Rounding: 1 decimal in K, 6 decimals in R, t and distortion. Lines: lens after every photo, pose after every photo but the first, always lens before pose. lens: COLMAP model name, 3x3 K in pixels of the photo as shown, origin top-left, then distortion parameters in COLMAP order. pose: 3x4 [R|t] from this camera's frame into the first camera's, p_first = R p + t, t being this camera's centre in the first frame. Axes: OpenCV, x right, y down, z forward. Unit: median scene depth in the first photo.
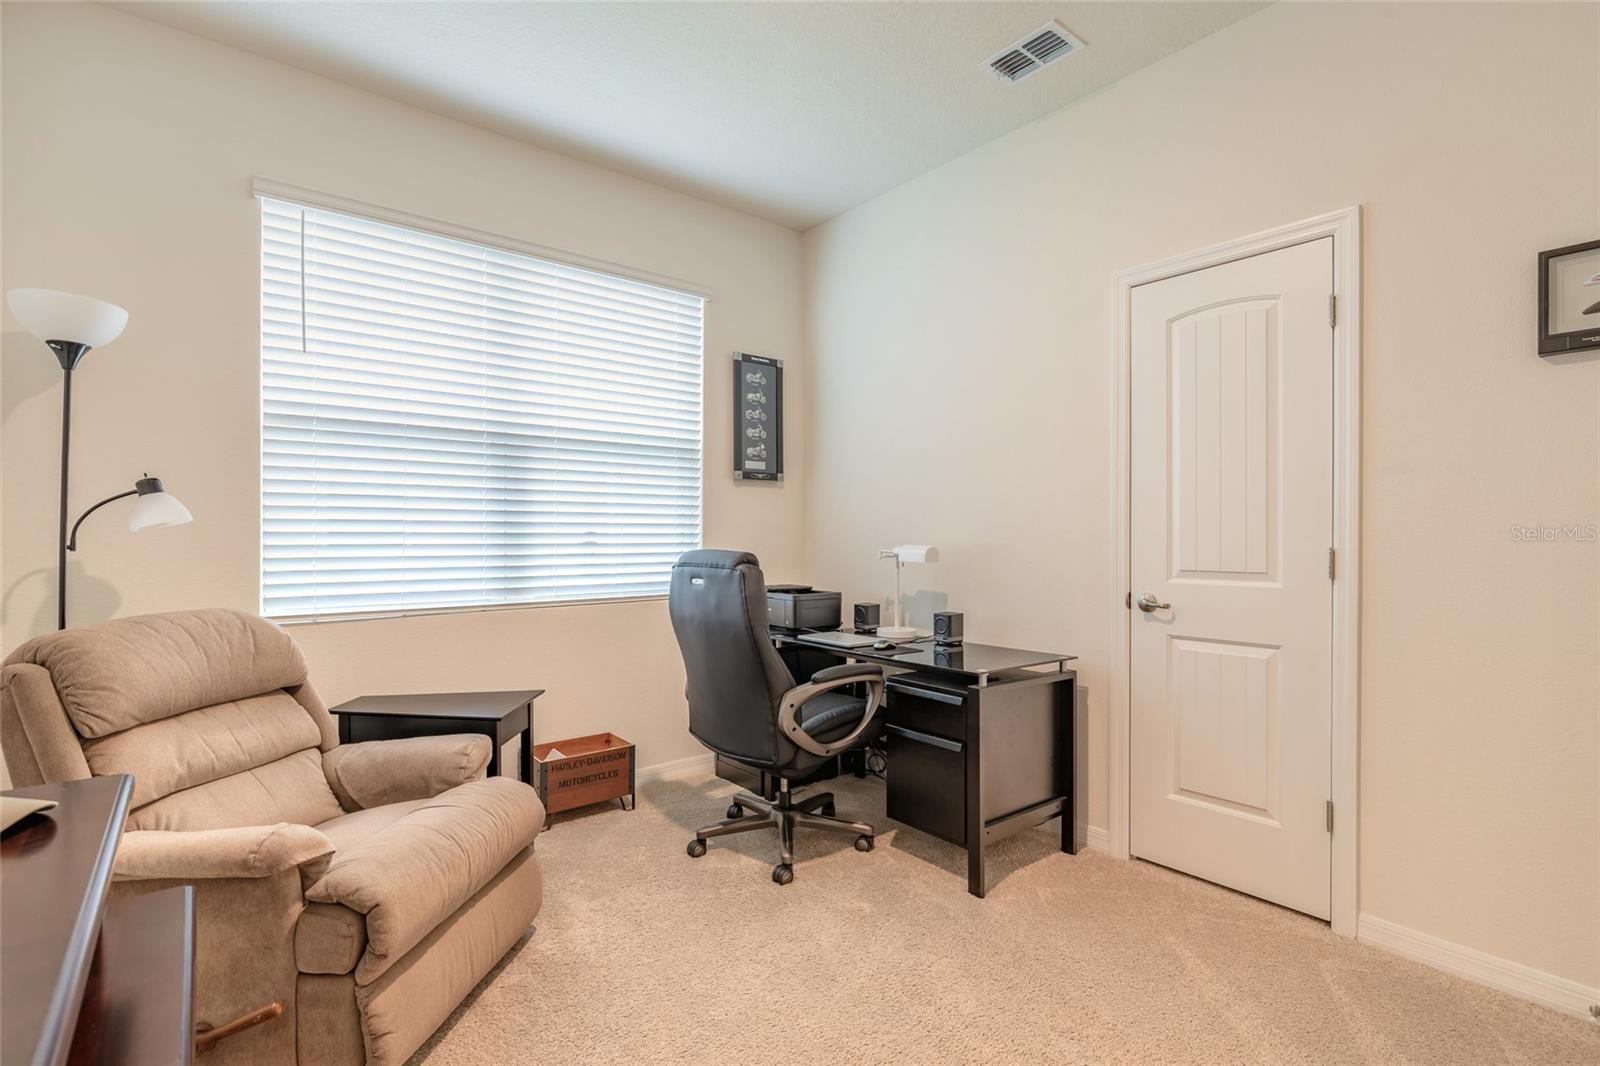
lens RADIAL K [[756.8, 0, 799.6], [0, 756.8, 535.4], [0, 0, 1]] dist [0.003726, 0.000360]
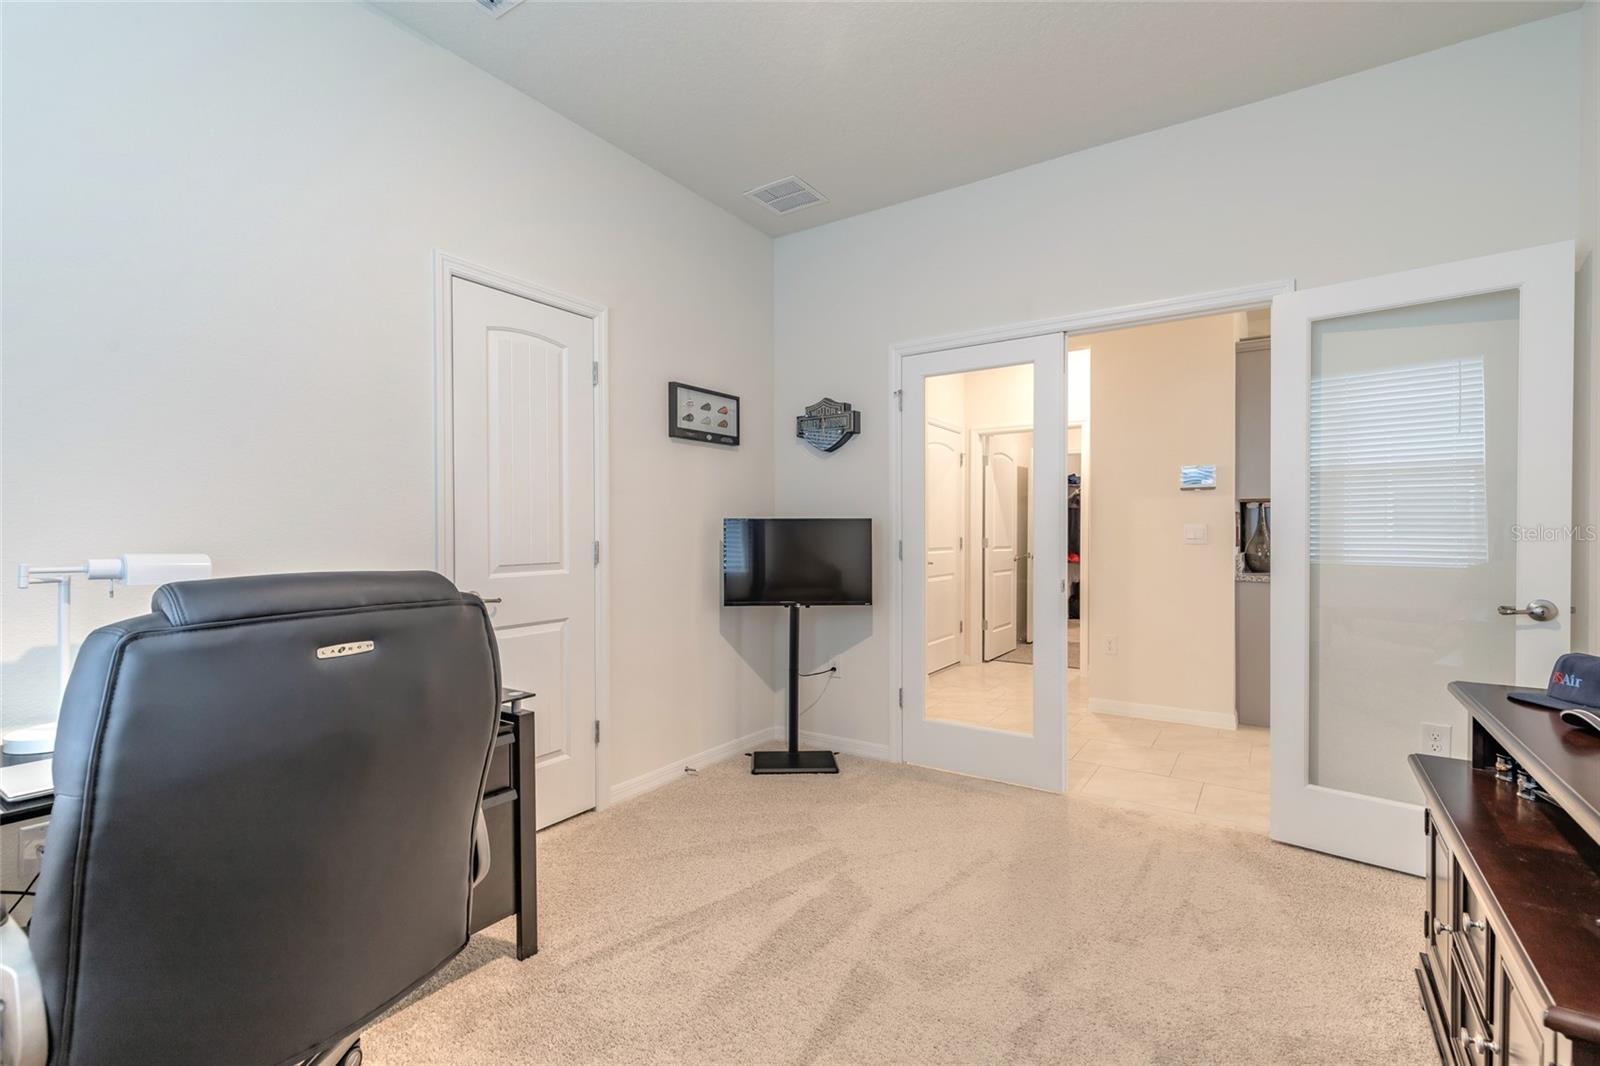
lens RADIAL K [[720.8, 0, 798.6], [0, 720.8, 532.2], [0, 0, 1]] dist [0.007922, -0.001866]
pose [[-0.286189, -0.004601, 0.958162, -0.630944], [-0.003405, 0.999987, 0.003785, -0.007052], [-0.958167, -0.002180, -0.286201, 0.933307]]
